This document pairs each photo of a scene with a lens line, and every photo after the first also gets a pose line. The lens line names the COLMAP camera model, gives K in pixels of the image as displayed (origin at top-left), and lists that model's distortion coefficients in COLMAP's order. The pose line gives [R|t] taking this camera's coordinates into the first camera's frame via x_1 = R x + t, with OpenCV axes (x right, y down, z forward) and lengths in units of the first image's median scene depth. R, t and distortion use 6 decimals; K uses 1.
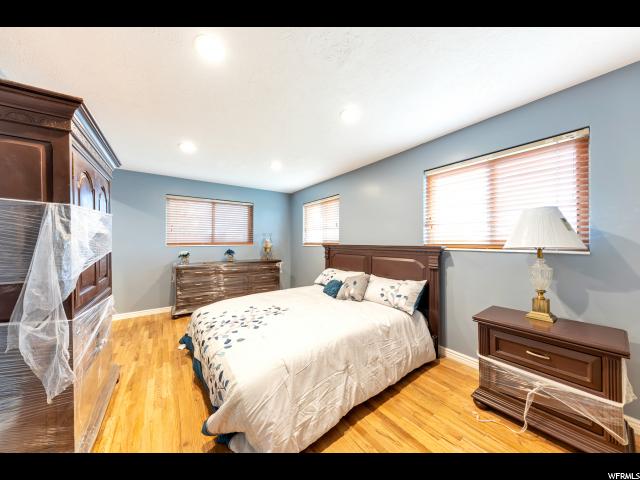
lens RADIAL K [[219.5, 0, 320.2], [0, 219.5, 240.8], [0, 0, 1]] dist [0.002060, 0.000001]
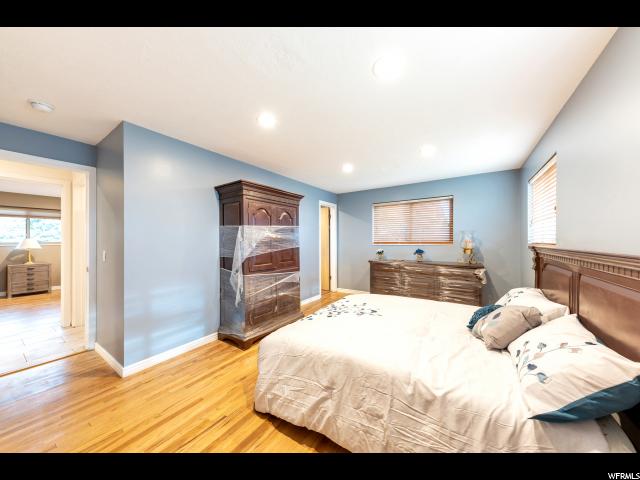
lens RADIAL K [[219.5, 0, 320.0], [0, 219.5, 240.1], [0, 0, 1]] dist [0.002060, 0.000001]
pose [[0.346058, -0.001770, -0.938212, 0.627016], [0.003476, 0.999994, -0.000605, -0.002732], [0.938207, -0.003052, 0.346062, 0.454704]]
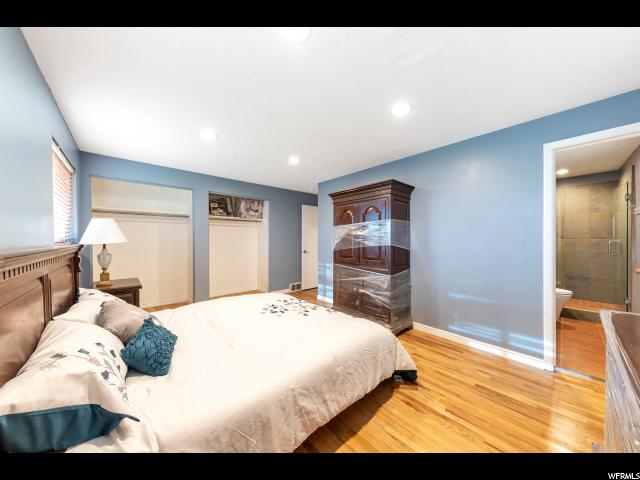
lens RADIAL K [[219.5, 0, 321.9], [0, 219.5, 238.0], [0, 0, 1]] dist [0.002060, 0.000001]
pose [[-0.993963, 0.004657, -0.109620, -0.295502], [0.004577, 0.999989, 0.000982, 0.000308], [0.109623, 0.000474, -0.993973, 1.946514]]
